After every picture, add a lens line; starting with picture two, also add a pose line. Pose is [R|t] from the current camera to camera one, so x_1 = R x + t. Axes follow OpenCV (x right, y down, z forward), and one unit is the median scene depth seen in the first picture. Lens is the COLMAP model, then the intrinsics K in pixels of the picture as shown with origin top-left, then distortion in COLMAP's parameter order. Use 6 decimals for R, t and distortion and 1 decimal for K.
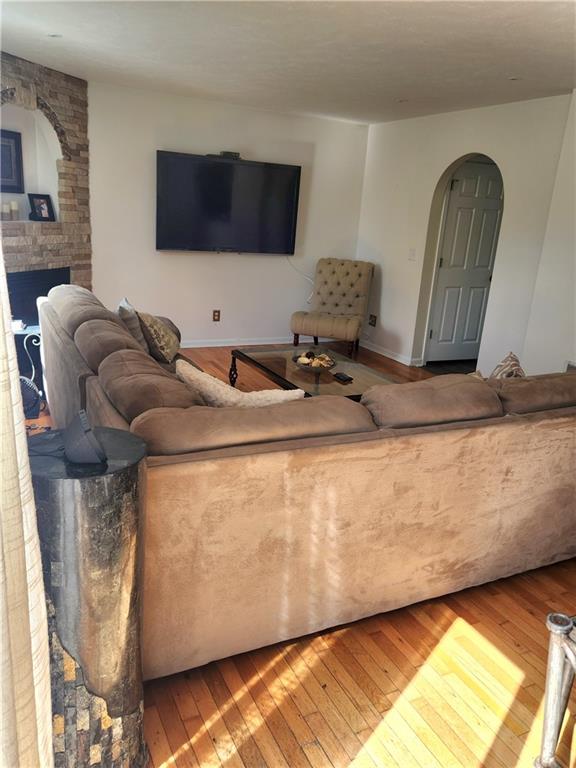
lens RADIAL K [[589.2, 0, 288.0], [0, 589.2, 384.0], [0, 0, 1]] dist [0.046379, -0.063018]
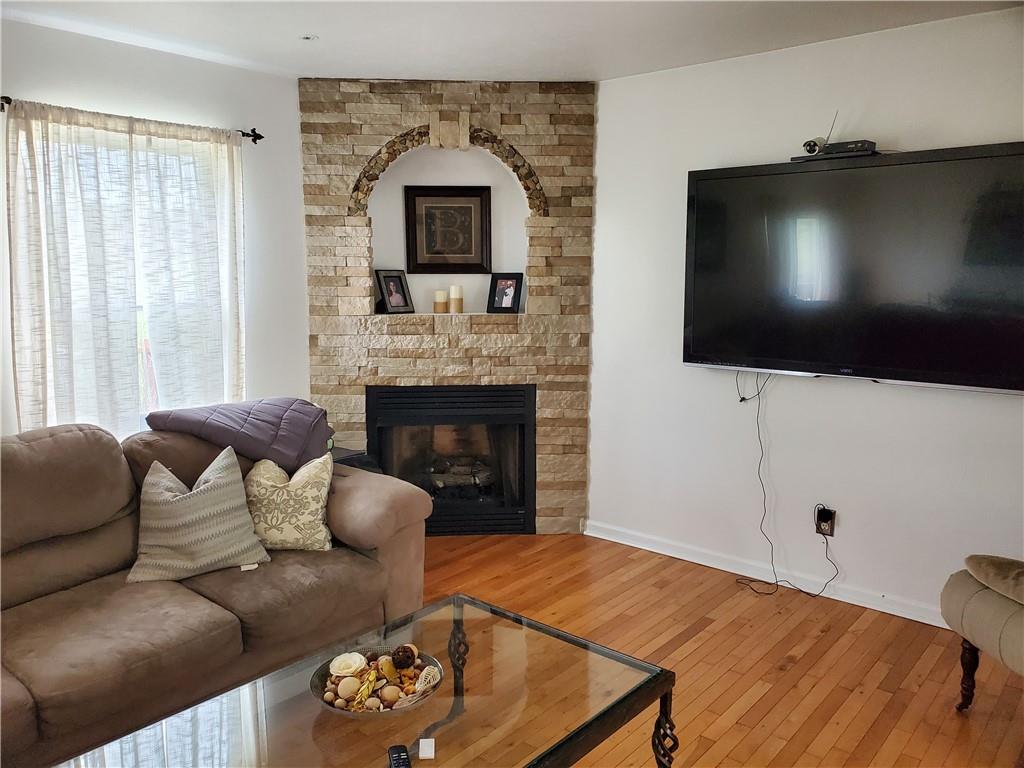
lens RADIAL K [[785.6, 0, 511.0], [0, 785.6, 402.5], [0, 0, 1]] dist [0.046379, -0.063018]
pose [[0.378083, 0.081381, -0.922188, 0.384525], [-0.234678, 0.972017, -0.010436, -0.171860], [0.895533, 0.220363, 0.386601, 0.695332]]
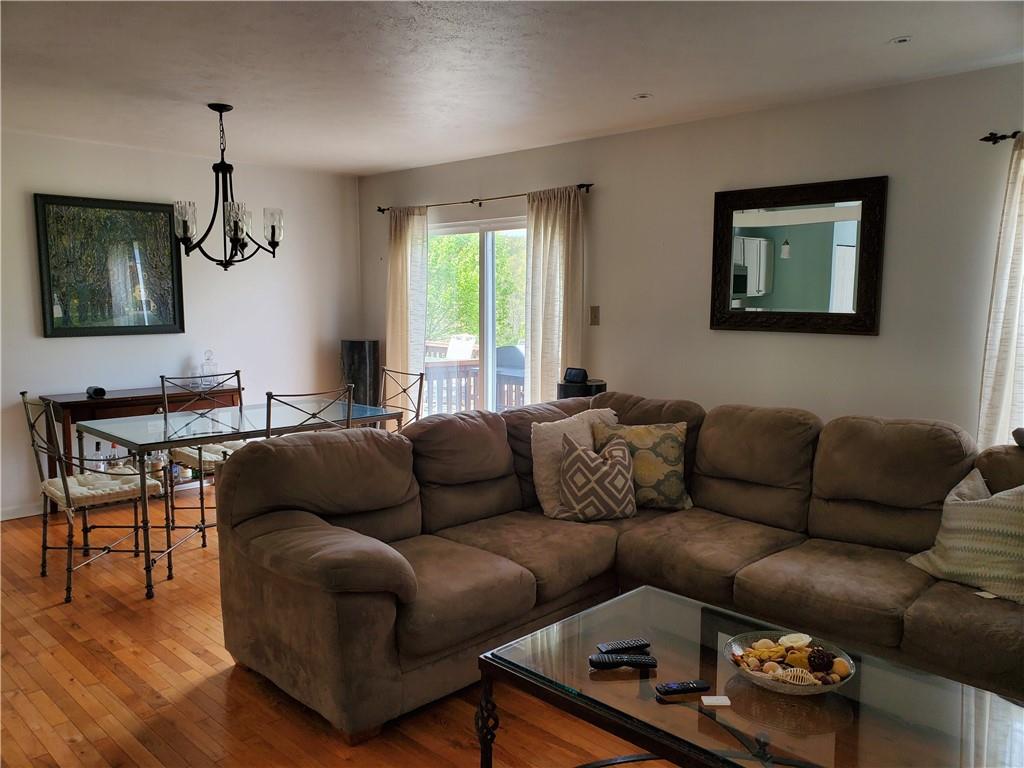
lens RADIAL K [[785.6, 0, 511.0], [0, 785.6, 402.5], [0, 0, 1]] dist [0.046379, -0.063018]
pose [[-0.941824, -0.041248, -0.333567, 0.288465], [-0.168051, 0.917275, 0.361062, -0.270344], [0.291079, 0.396113, -0.870843, 1.071625]]
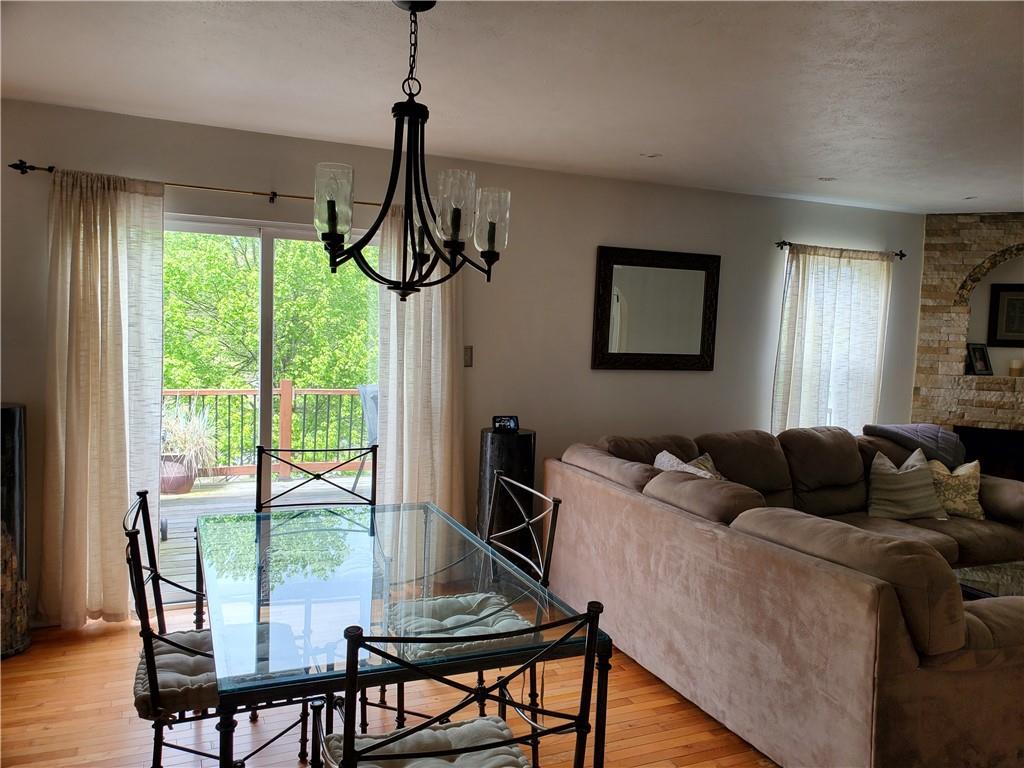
lens RADIAL K [[785.6, 0, 511.0], [0, 785.6, 402.5], [0, 0, 1]] dist [0.046379, -0.063018]
pose [[-0.050533, 0.016546, -0.998585, 0.751699], [-0.316838, 0.947949, 0.031741, -0.025480], [0.947133, 0.317993, -0.042660, 0.300279]]
